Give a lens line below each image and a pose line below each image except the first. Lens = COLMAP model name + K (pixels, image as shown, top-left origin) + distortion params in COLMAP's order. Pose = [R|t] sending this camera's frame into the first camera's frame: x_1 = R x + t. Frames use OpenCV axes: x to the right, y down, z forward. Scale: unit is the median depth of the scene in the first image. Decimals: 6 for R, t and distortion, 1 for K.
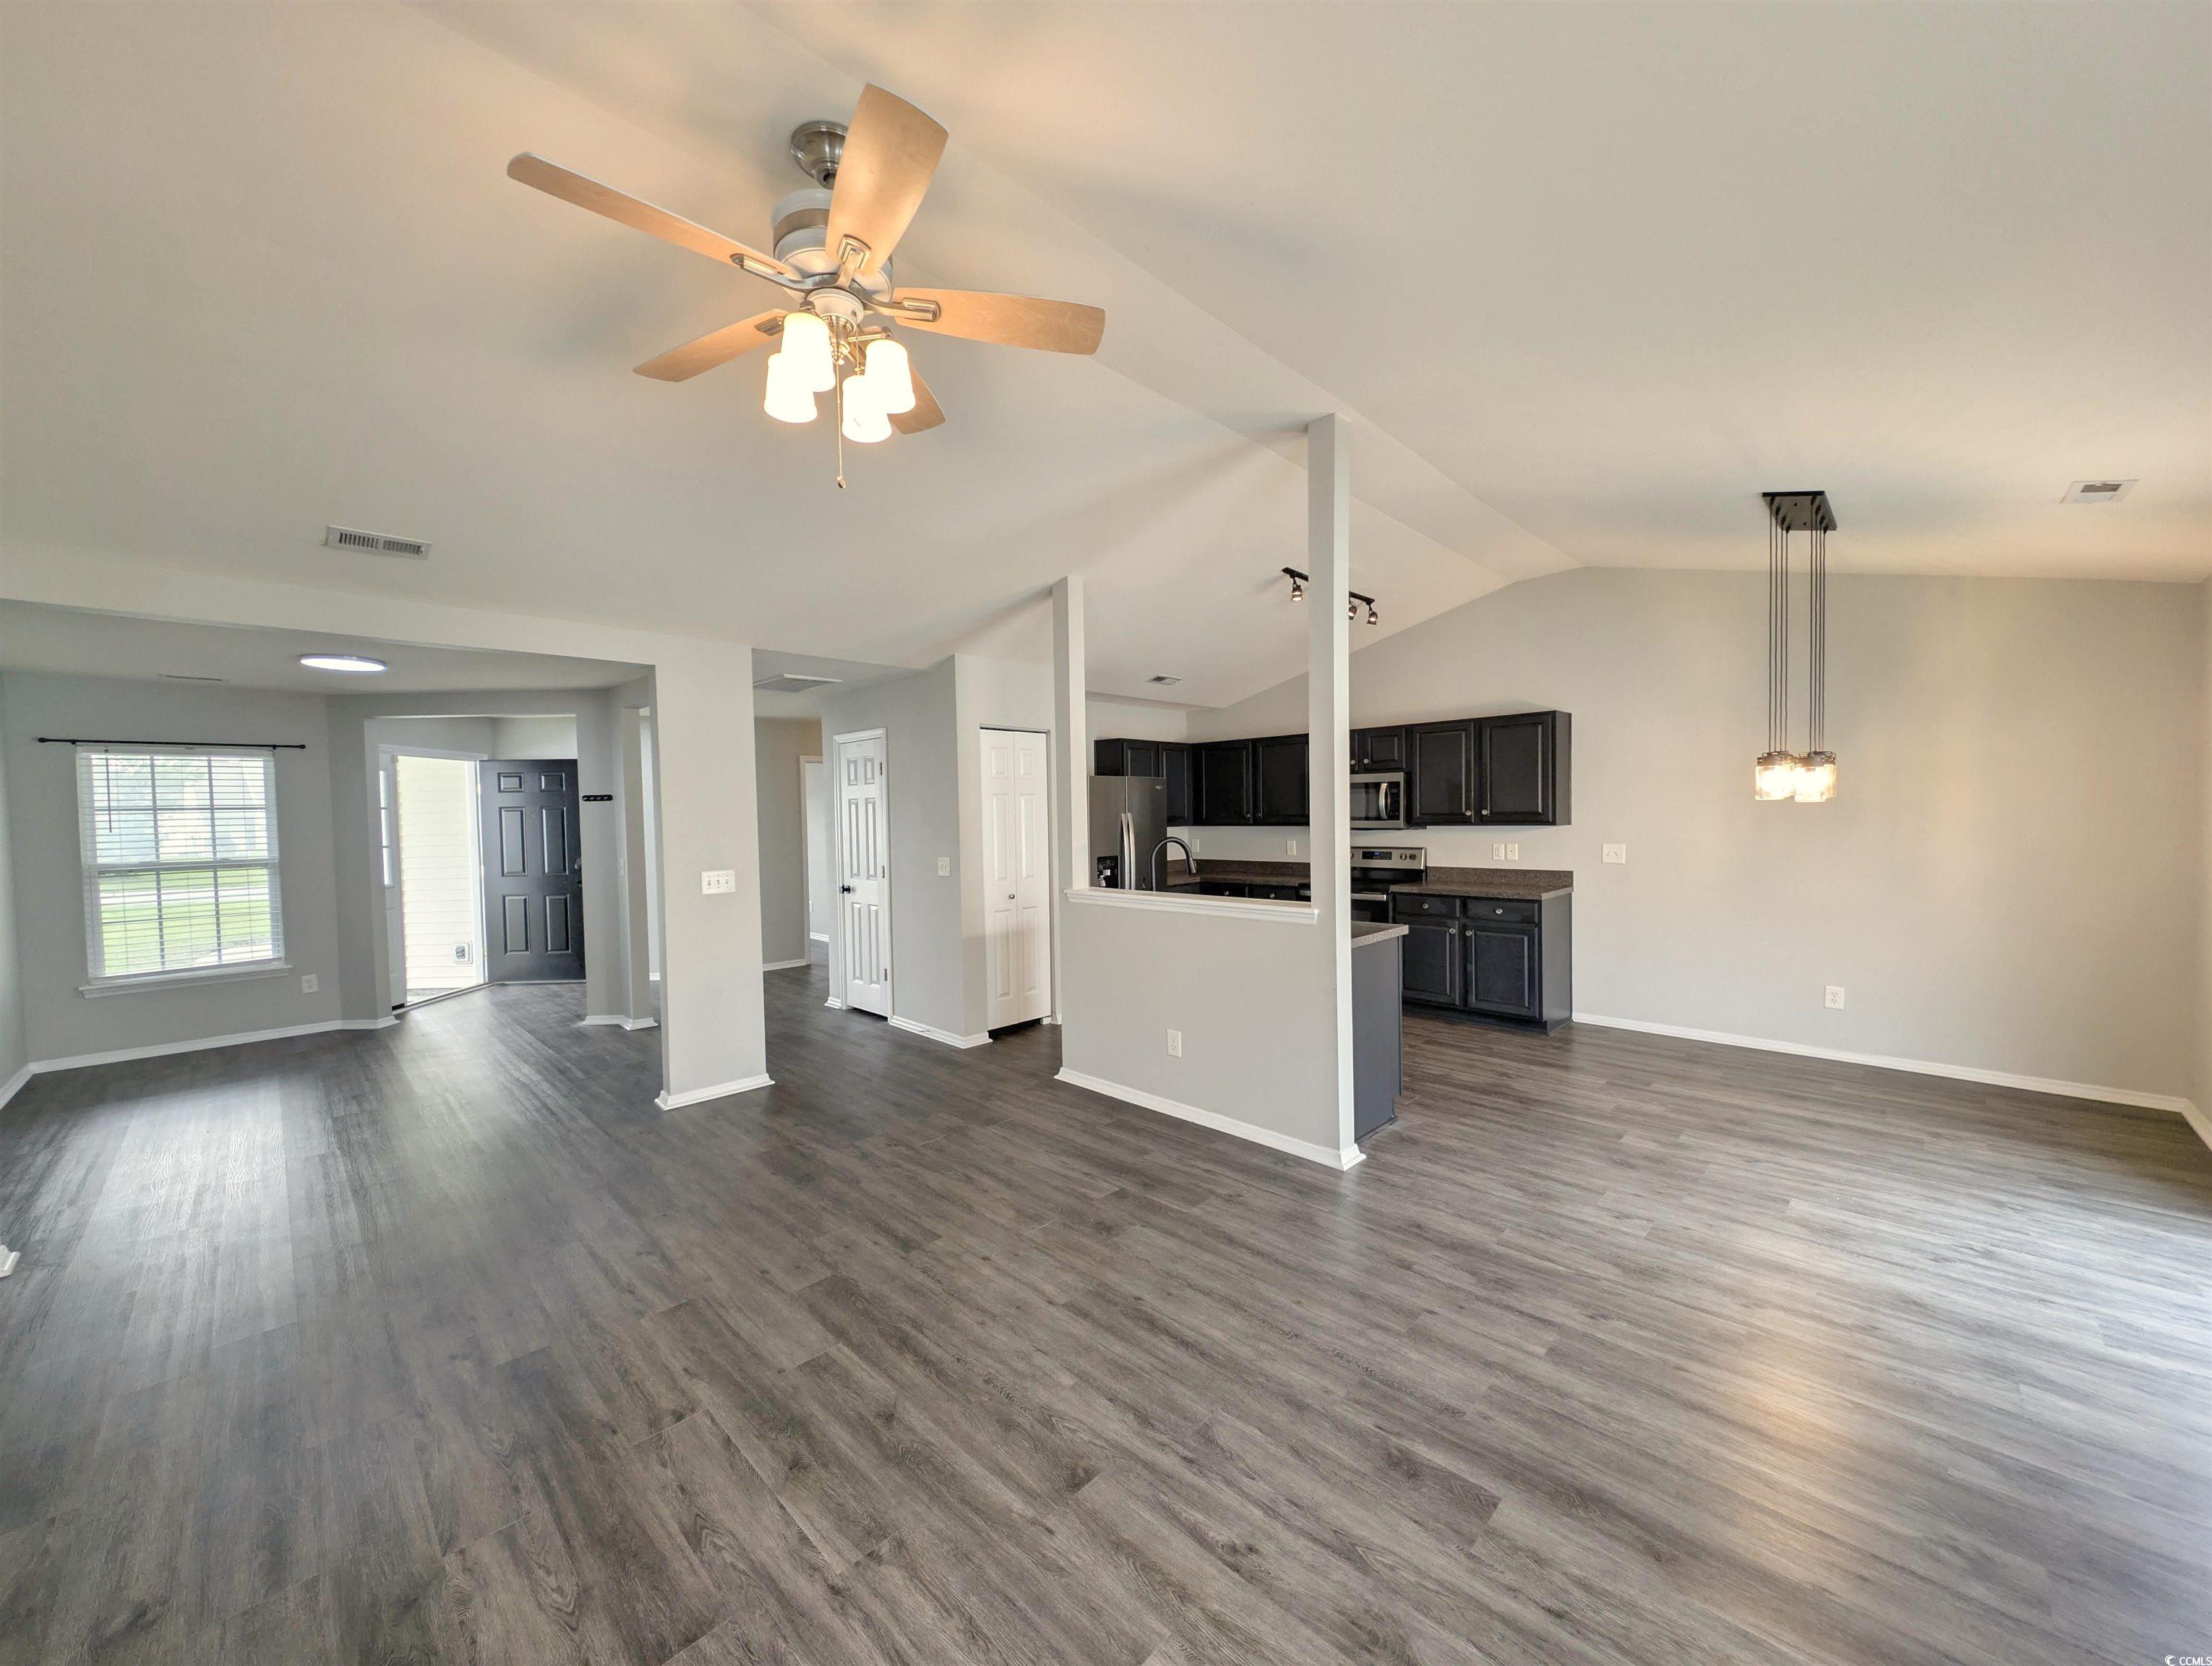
lens RADIAL K [[834.2, 0, 1092.8], [0, 834.2, 836.3], [0, 0, 1]] dist [0.007026, -0.002740]
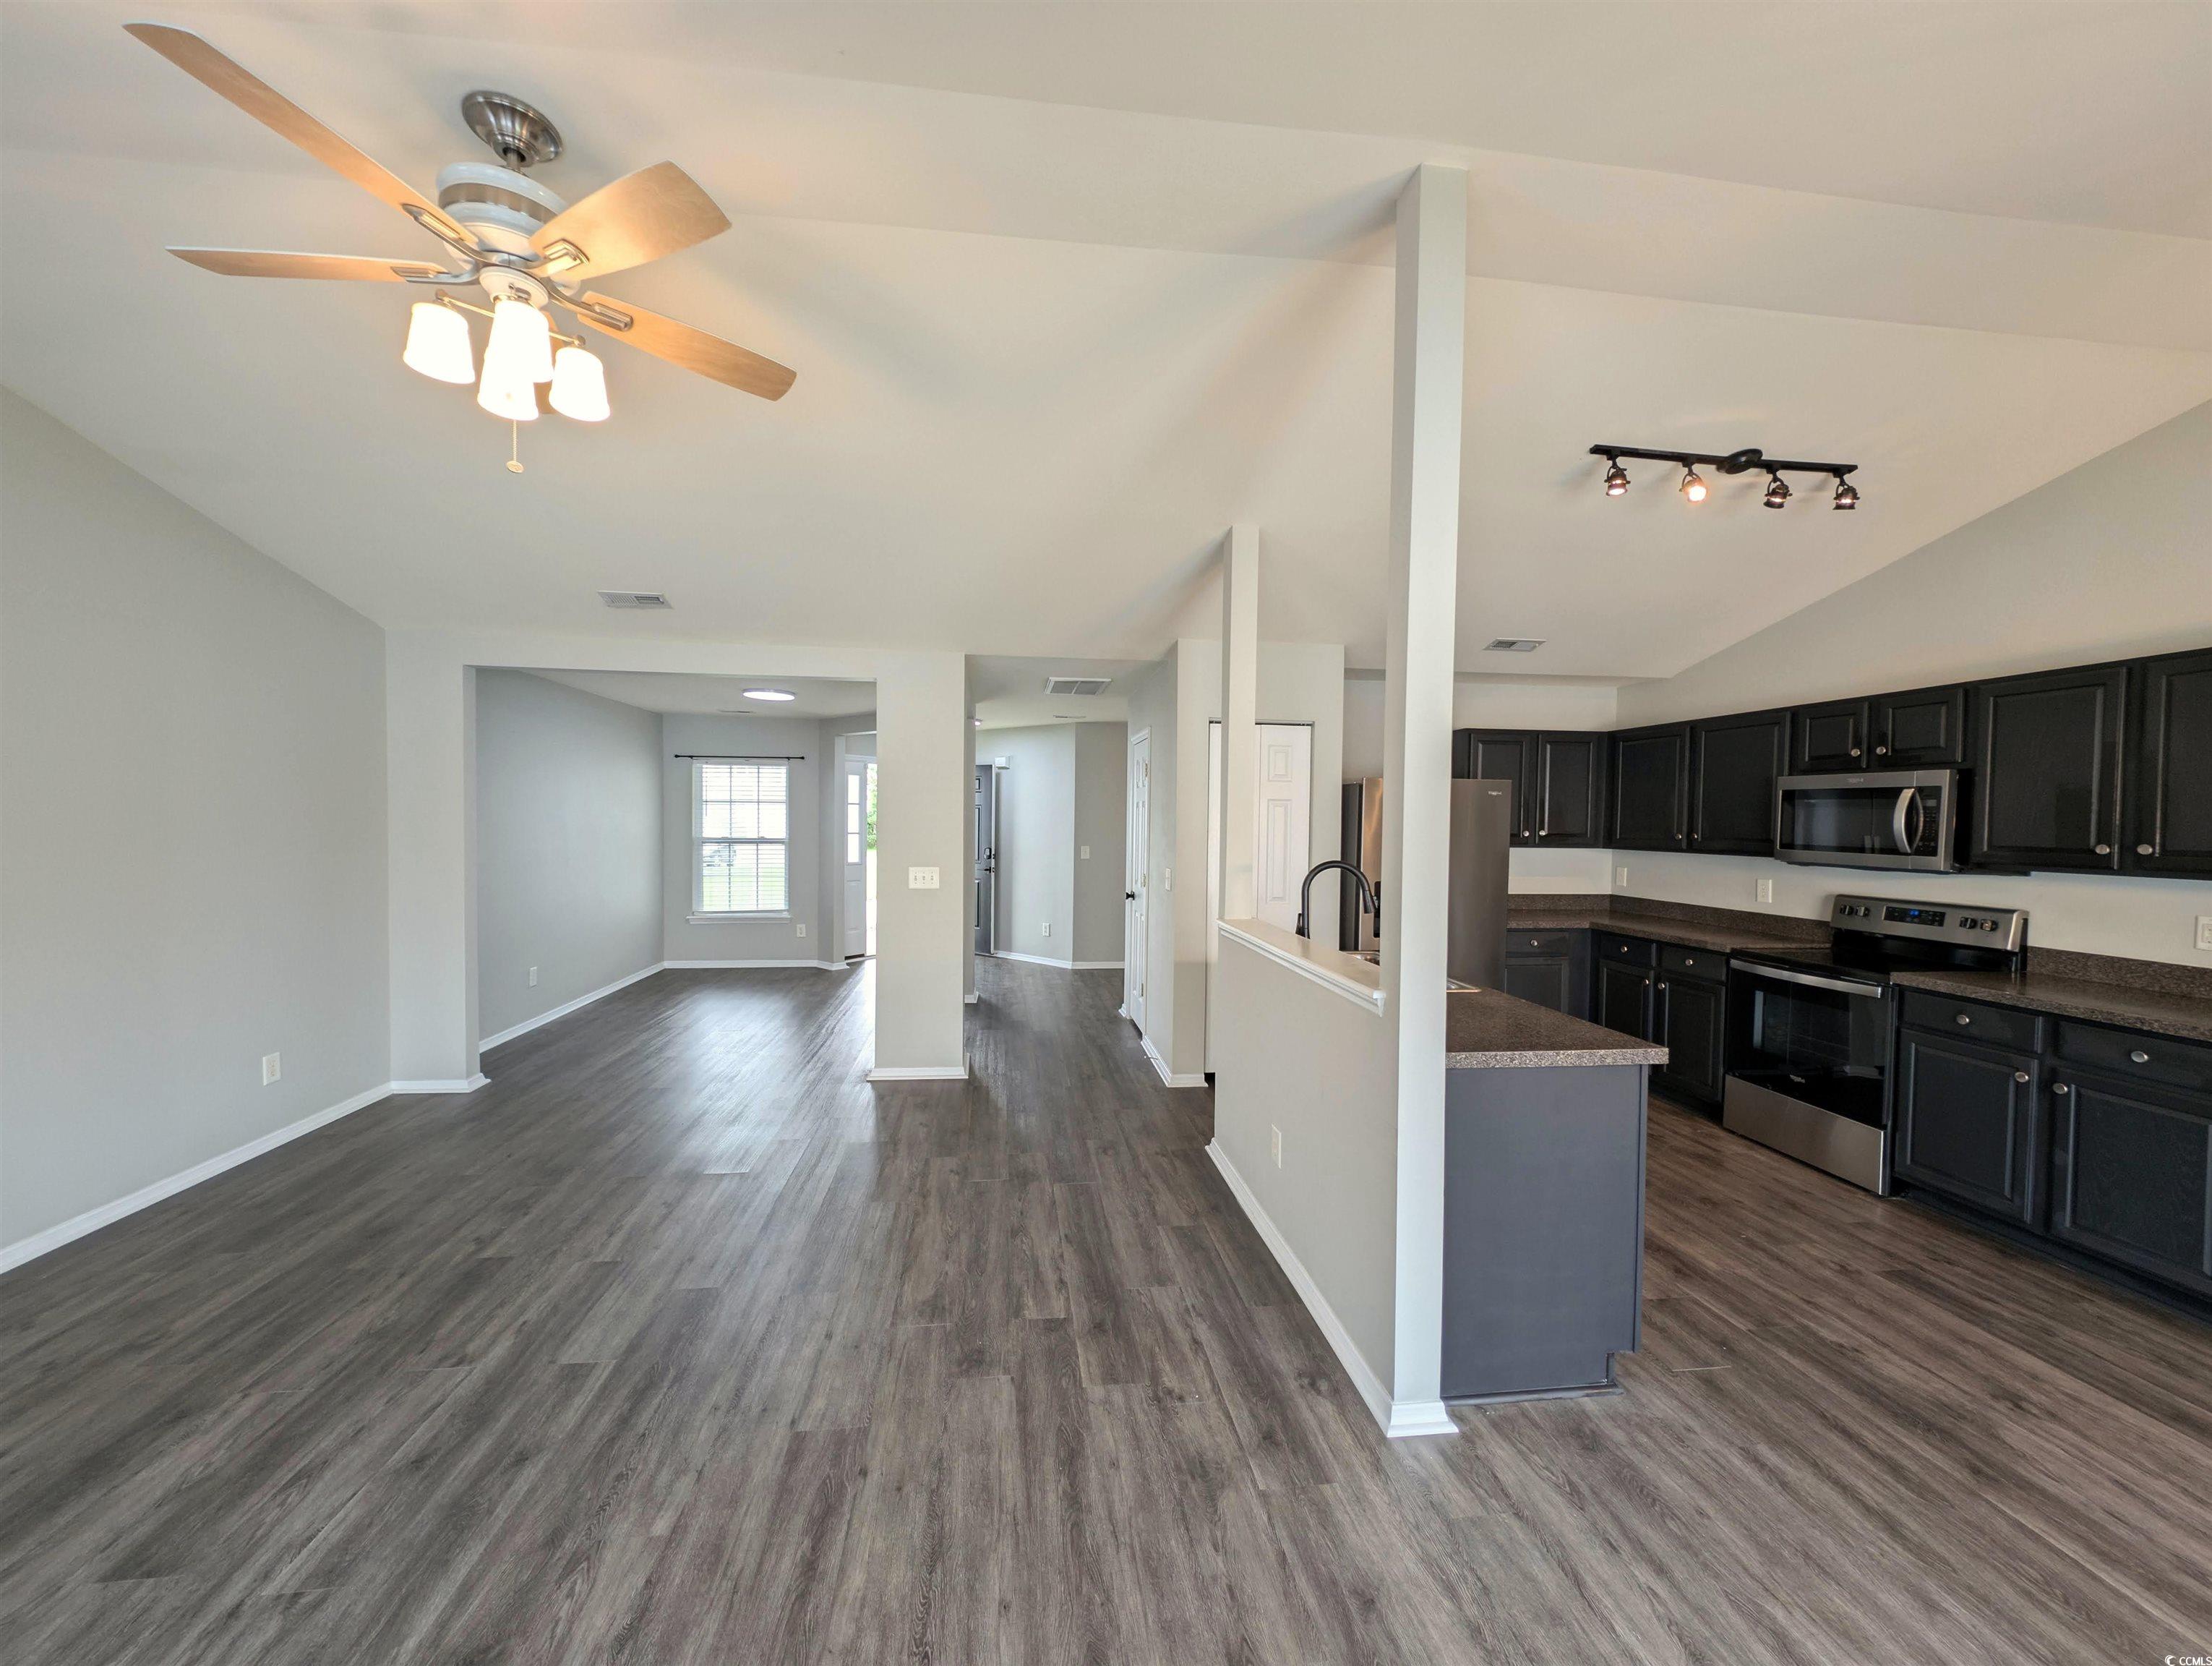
lens RADIAL K [[834.2, 0, 1095.4], [0, 834.2, 839.1], [0, 0, 1]] dist [0.007026, -0.002740]
pose [[0.784154, 0.043310, -0.619053, 0.432525], [-0.044244, 0.998925, 0.013843, -0.021928], [0.618987, 0.016535, 0.785227, 0.348236]]
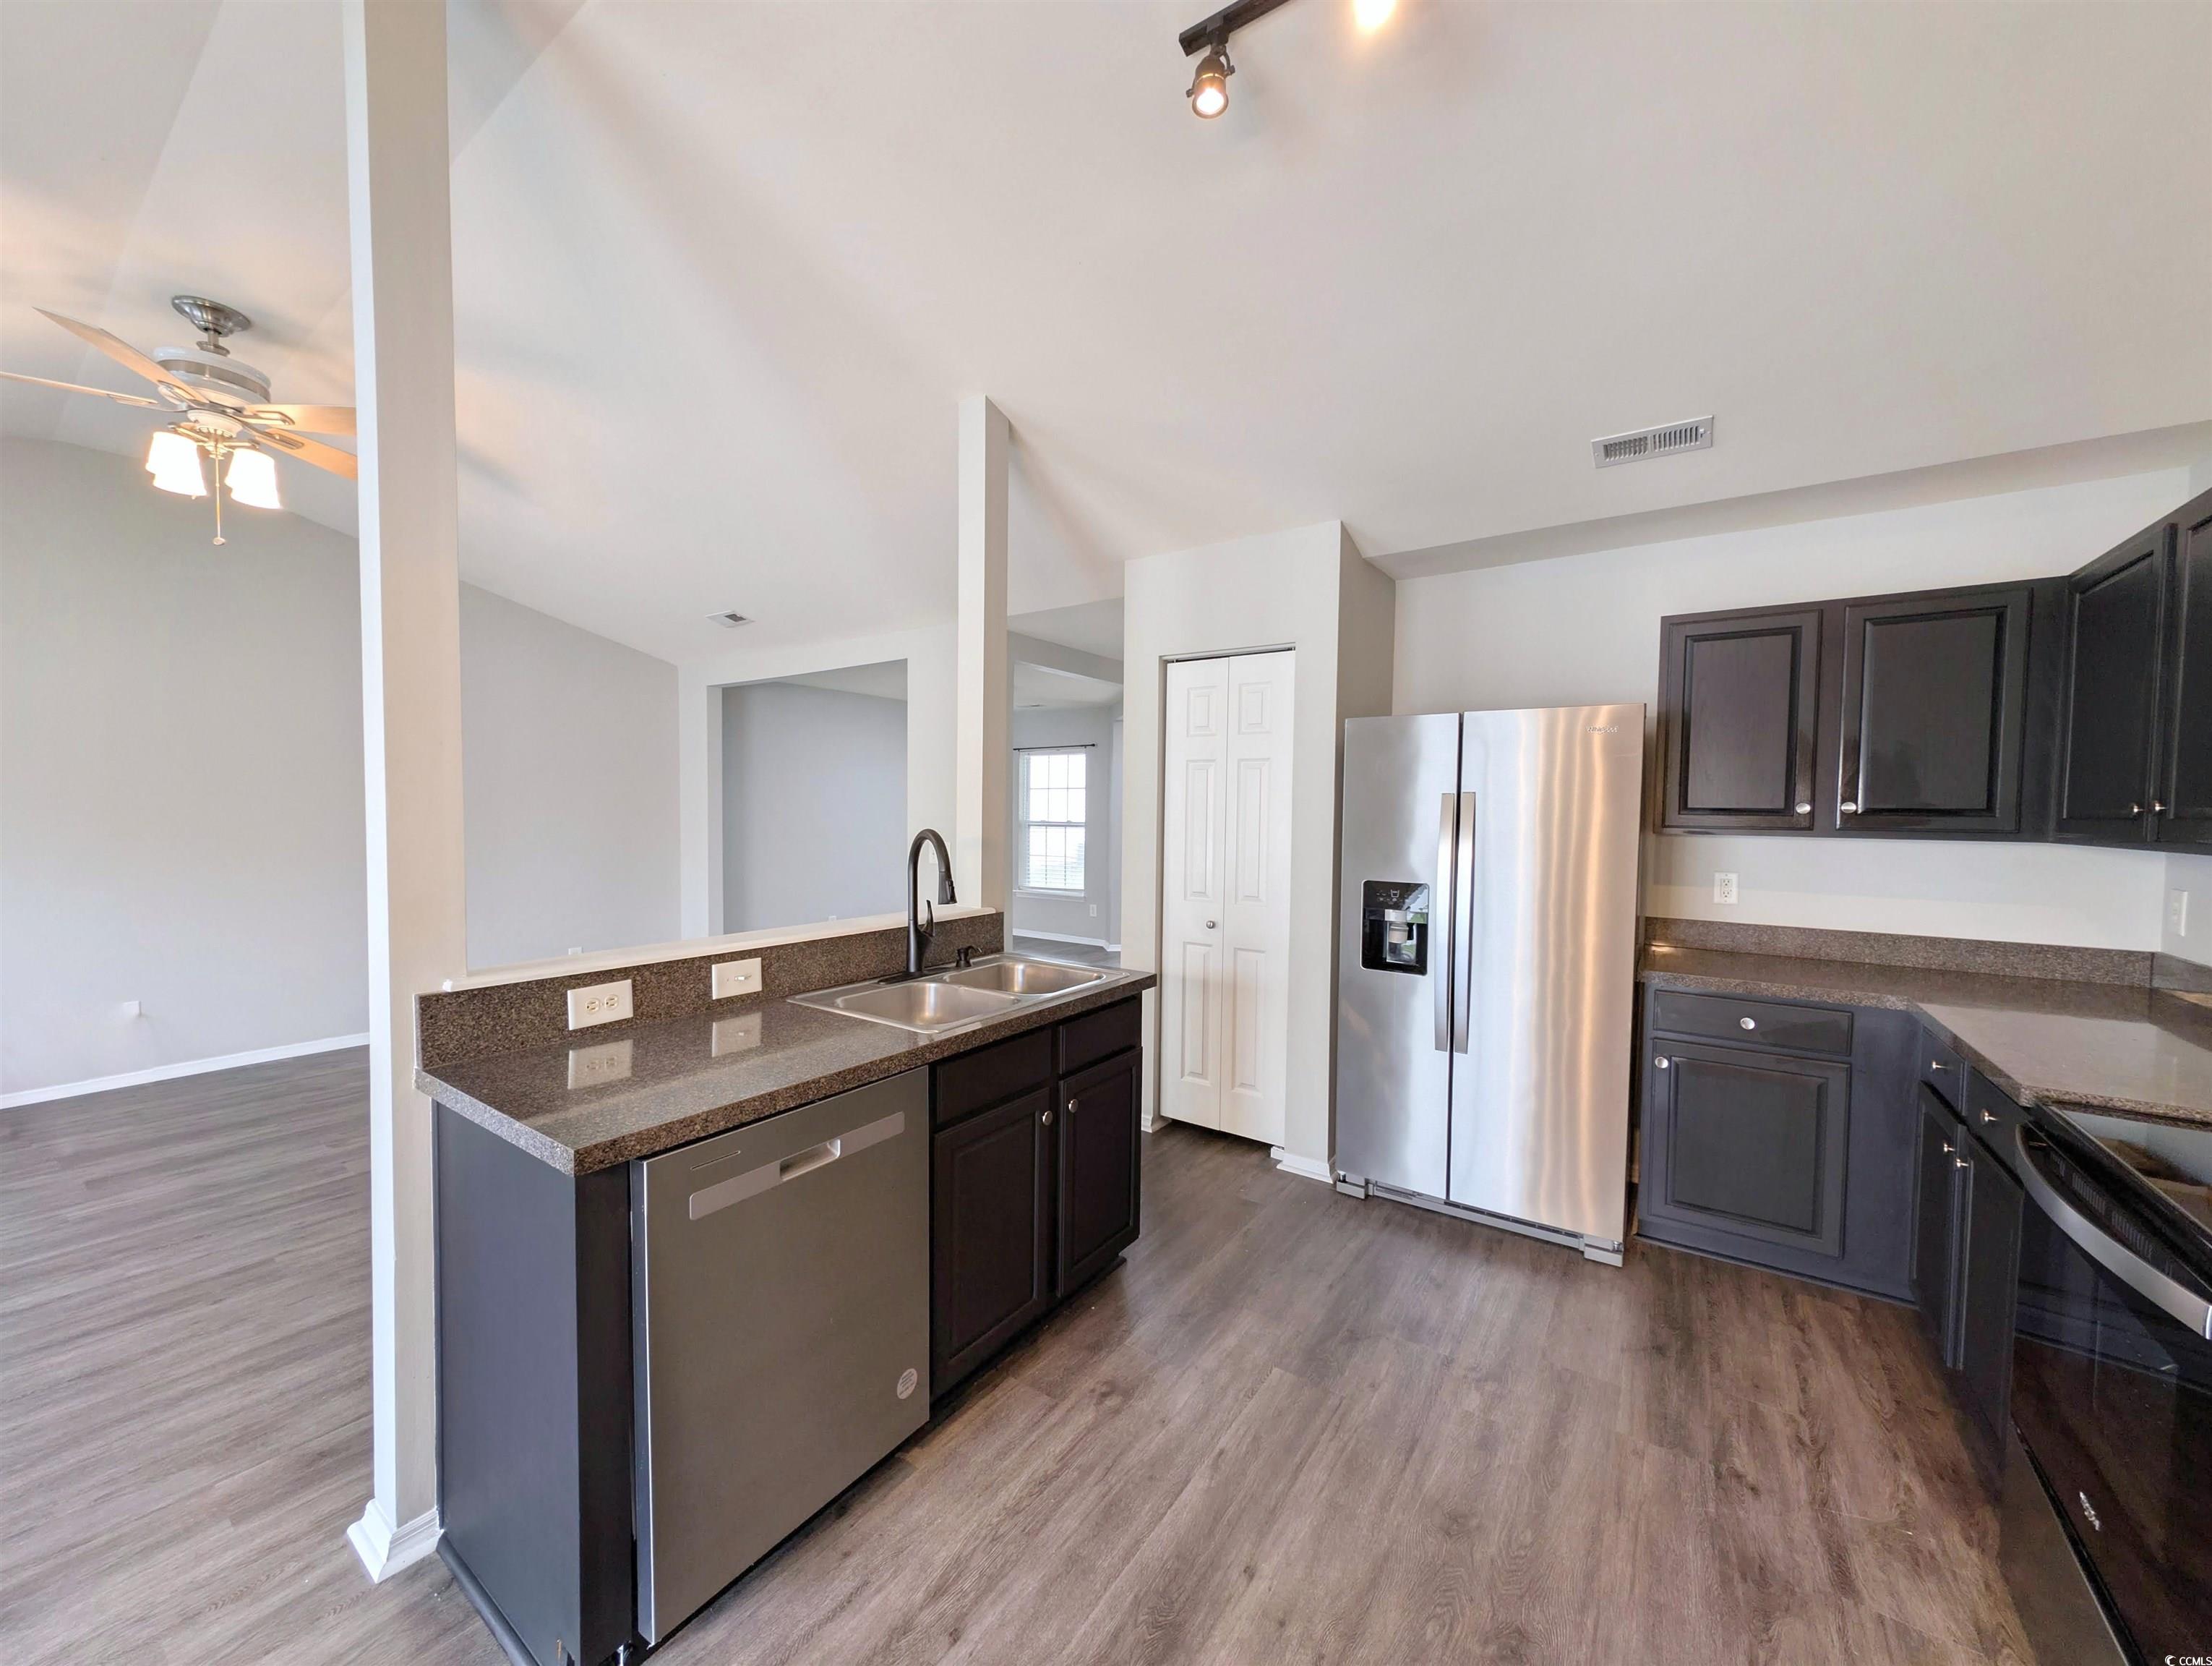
lens RADIAL K [[834.2, 0, 1094.1], [0, 834.2, 838.9], [0, 0, 1]] dist [0.007026, -0.002740]
pose [[0.170633, 0.056360, -0.983721, 0.719702], [-0.043540, 0.997819, 0.049615, -0.027007], [0.984372, 0.034366, 0.172715, 1.165719]]
